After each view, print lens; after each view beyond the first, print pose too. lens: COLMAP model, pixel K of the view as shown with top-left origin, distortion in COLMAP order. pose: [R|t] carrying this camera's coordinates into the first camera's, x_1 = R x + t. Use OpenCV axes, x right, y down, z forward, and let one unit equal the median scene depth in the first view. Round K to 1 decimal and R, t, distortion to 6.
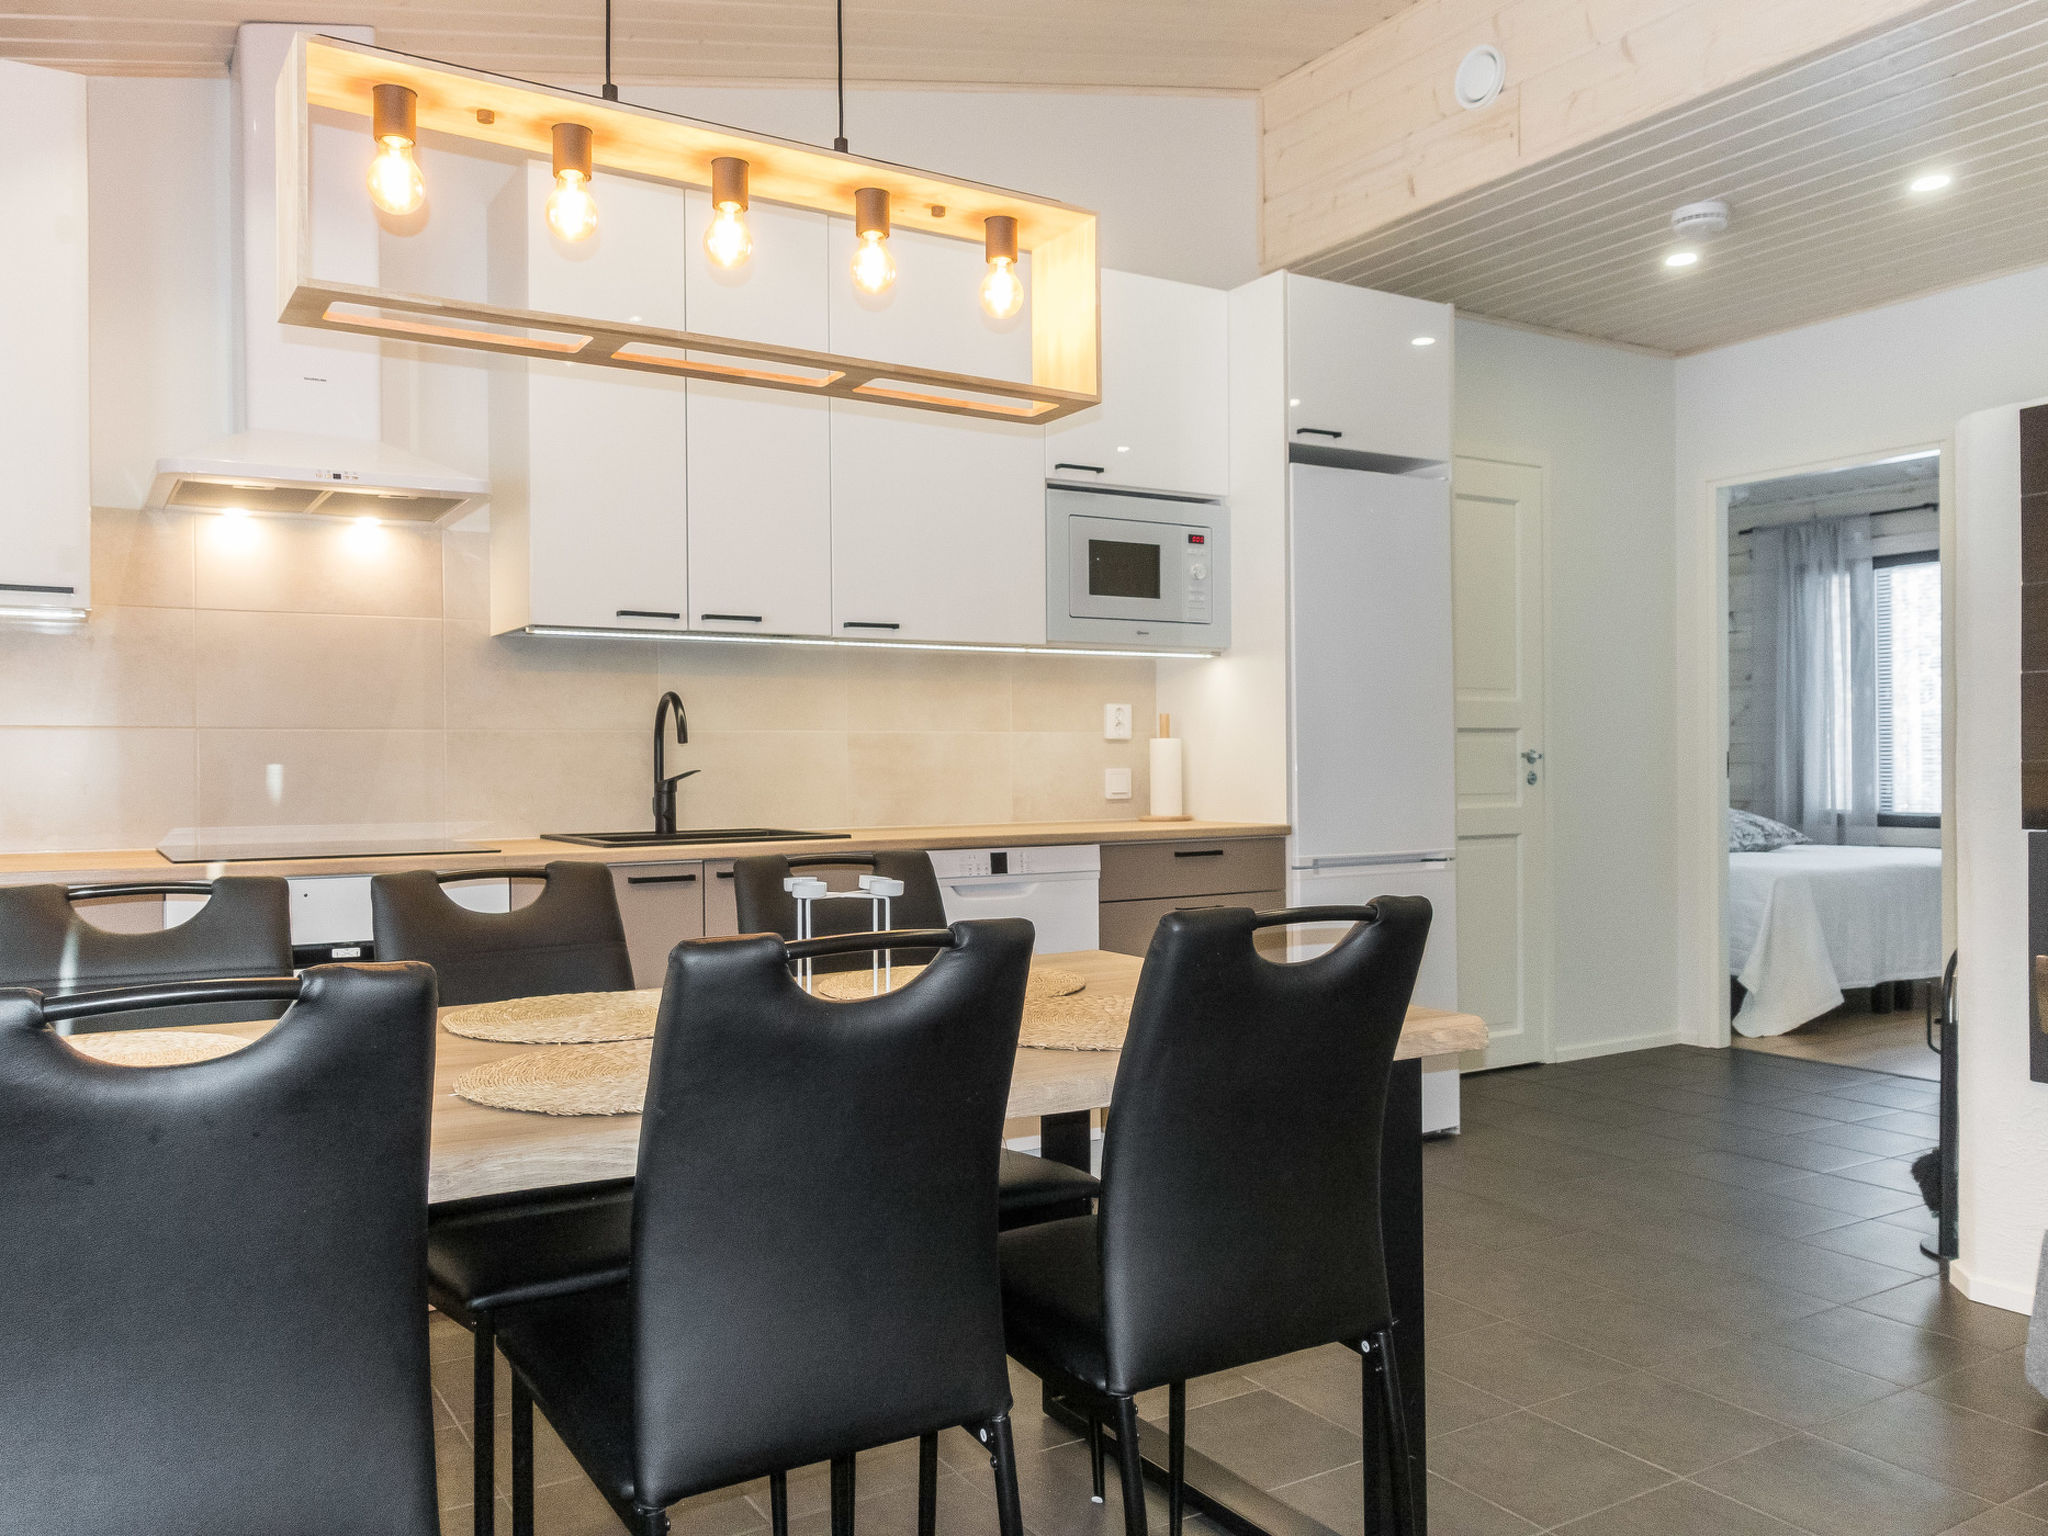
lens RADIAL K [[1598.1, 0, 1033.1], [0, 1598.1, 768.3], [0, 0, 1]] dist [0.013314, -0.010341]
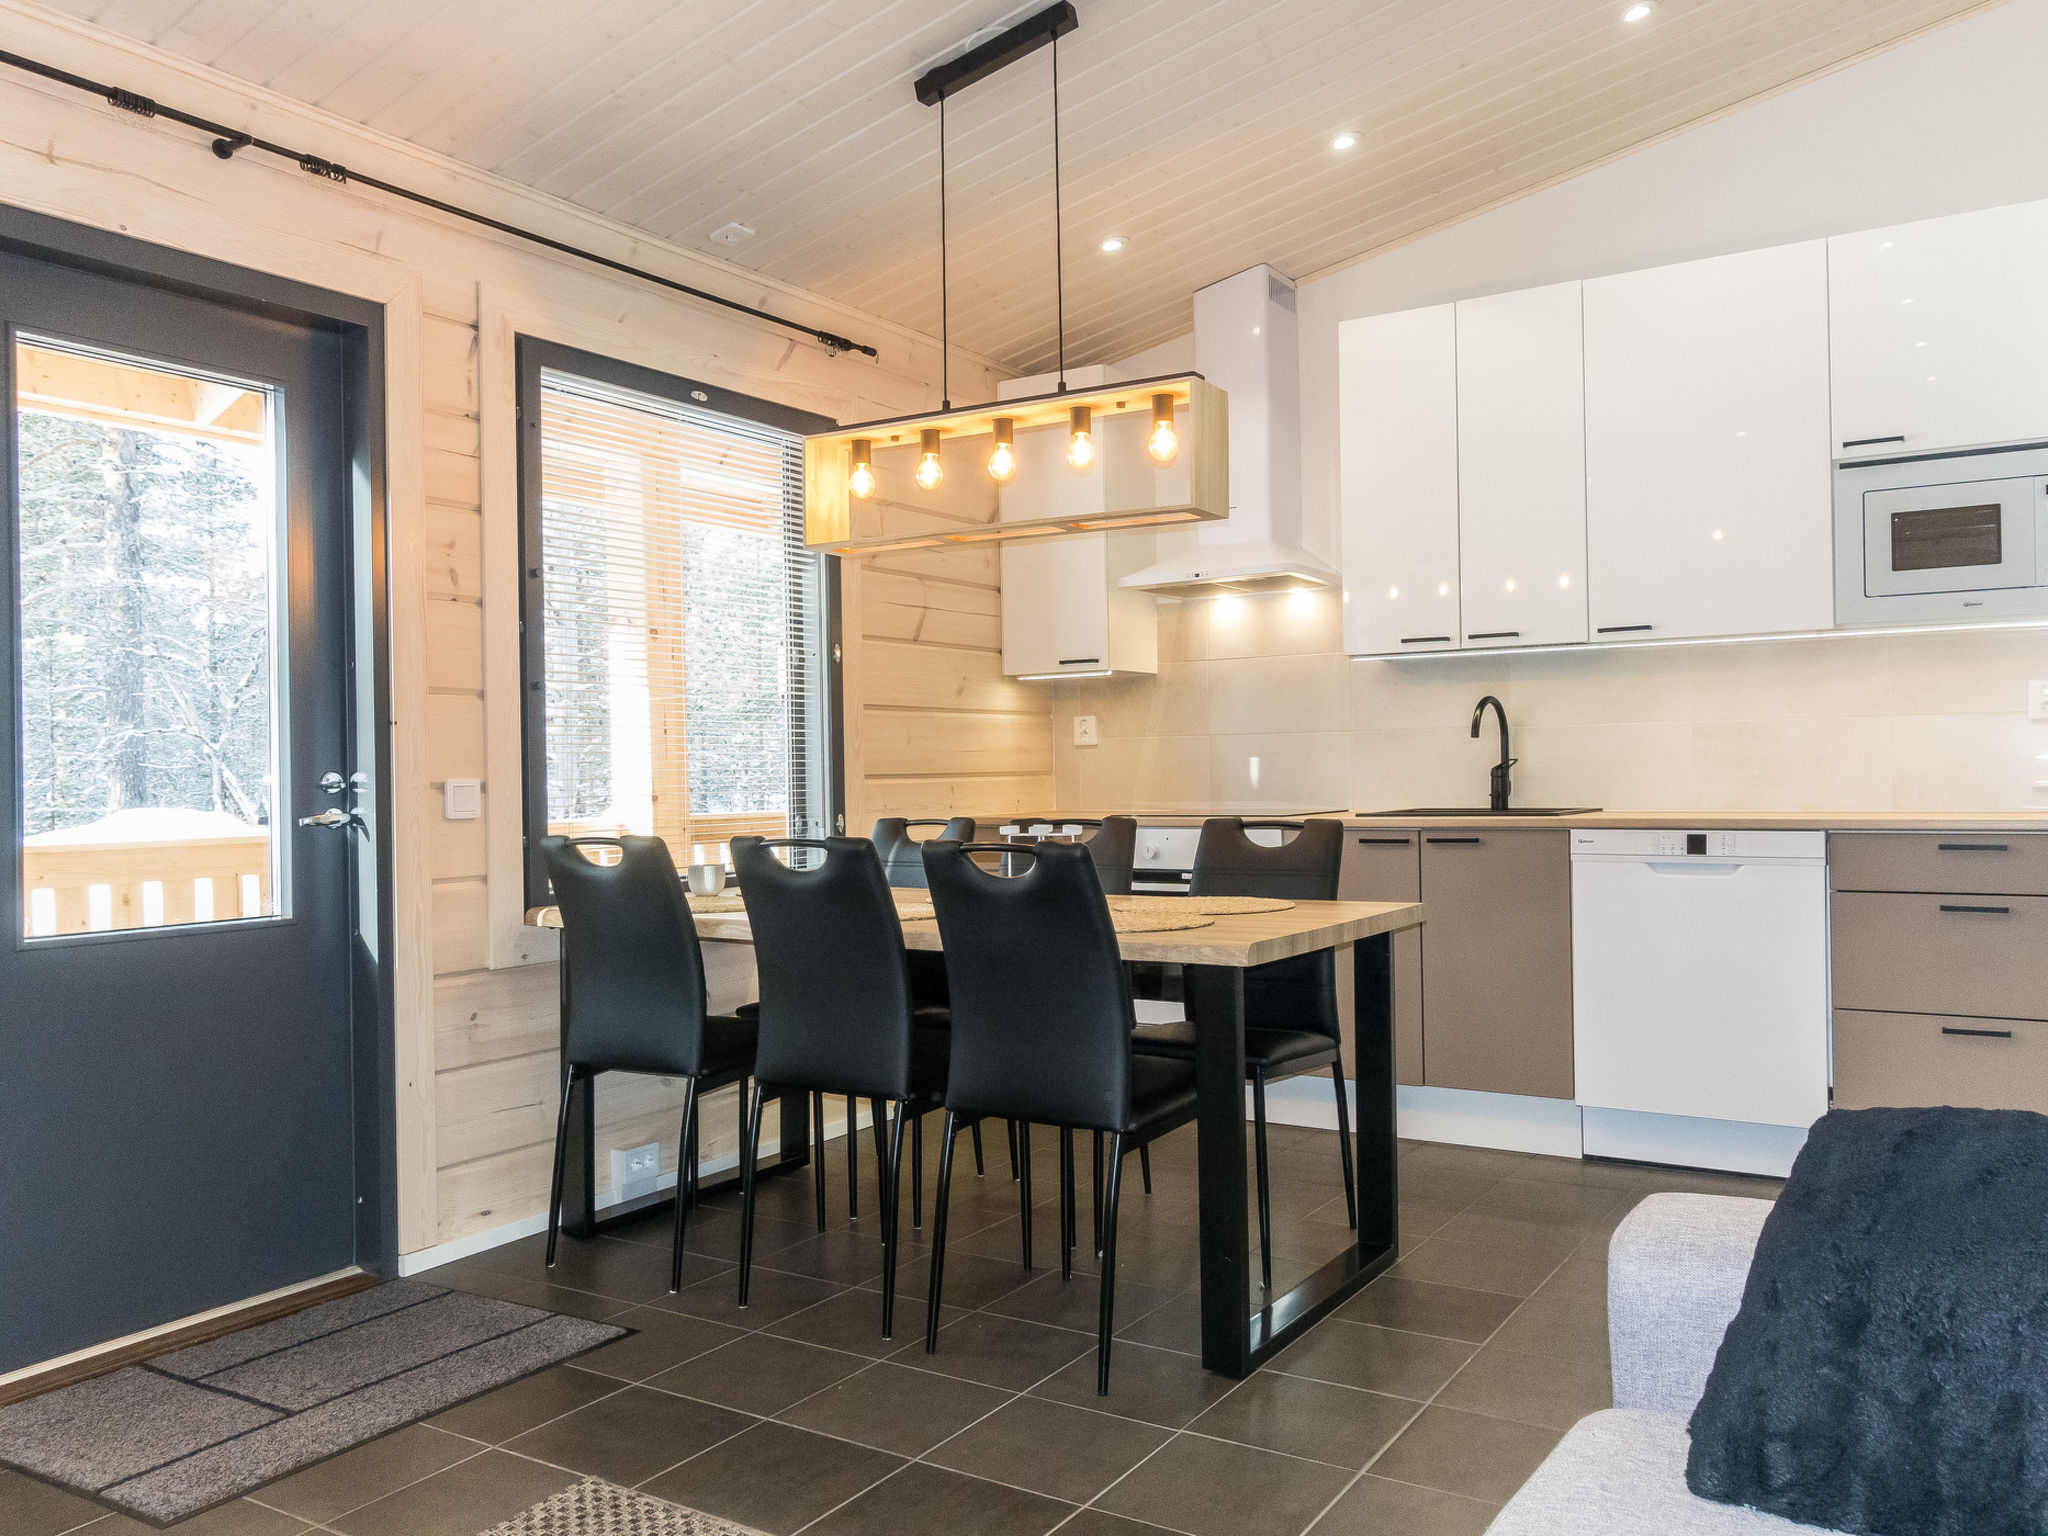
lens RADIAL K [[1598.1, 0, 1033.1], [0, 1598.1, 768.3], [0, 0, 1]] dist [0.013314, -0.010341]
pose [[0.432797, 0.000031, -0.901492, 0.620712], [0.008262, 0.999958, 0.004001, 0.000607], [0.901454, -0.009180, 0.432778, 0.115146]]
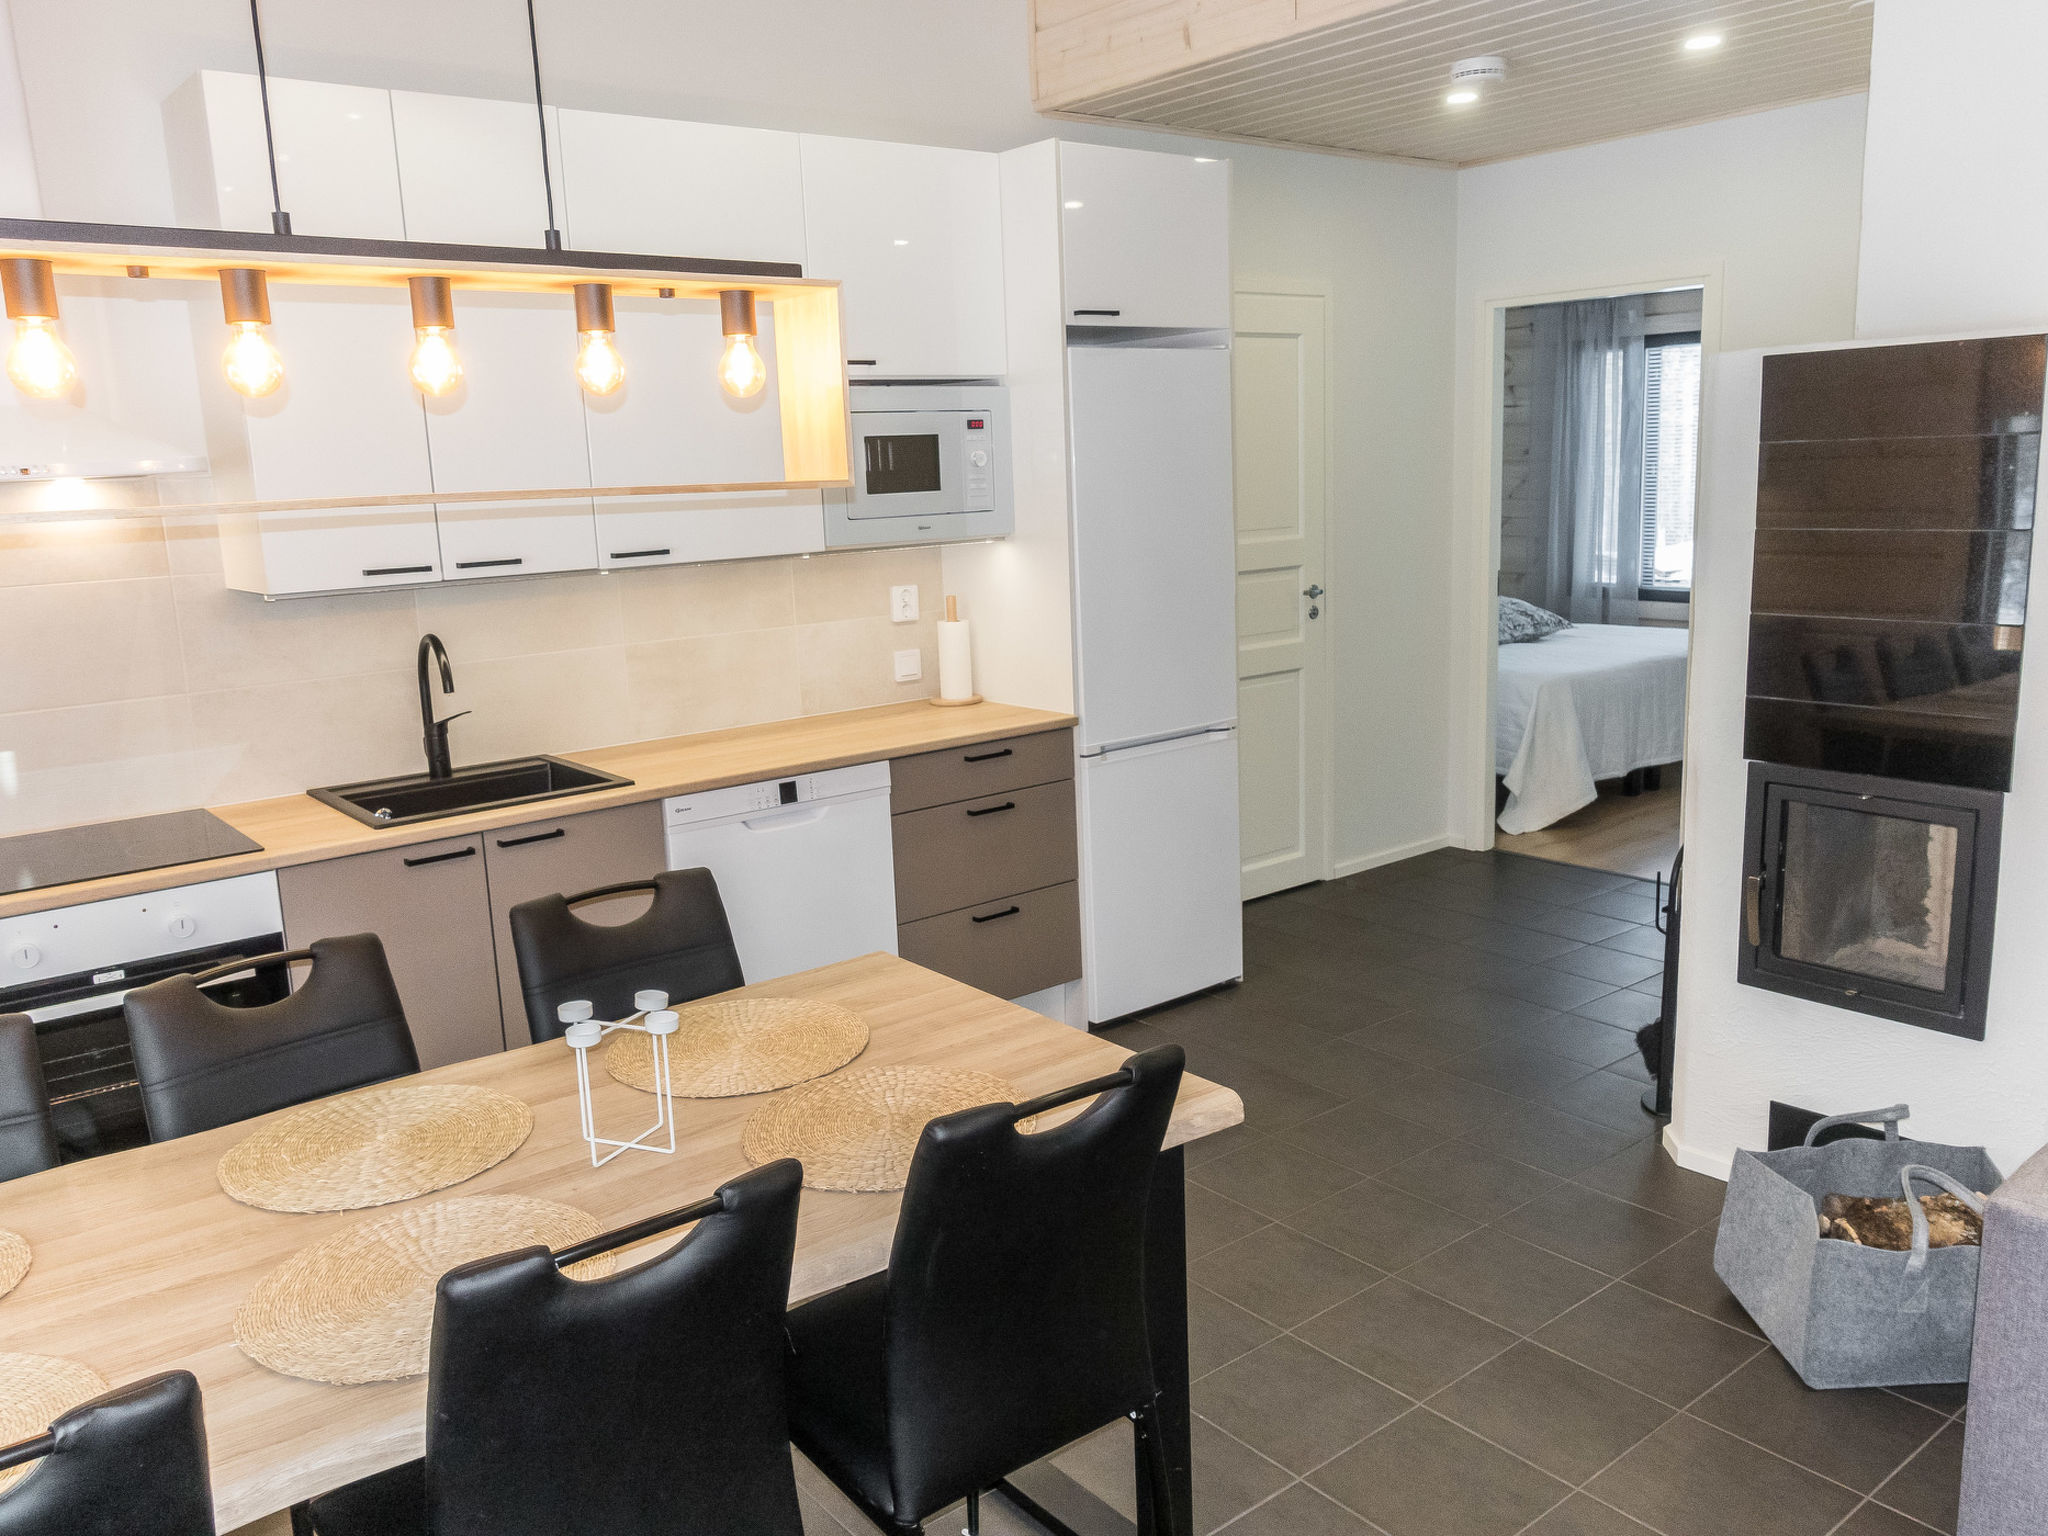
lens RADIAL K [[1598.1, 0, 1033.1], [0, 1598.1, 768.3], [0, 0, 1]] dist [0.013314, -0.010341]
pose [[0.992244, -0.052389, 0.112728, 0.015502], [0.030267, 0.981380, 0.189677, -0.116604], [-0.120566, -0.184794, 0.975354, 0.005975]]
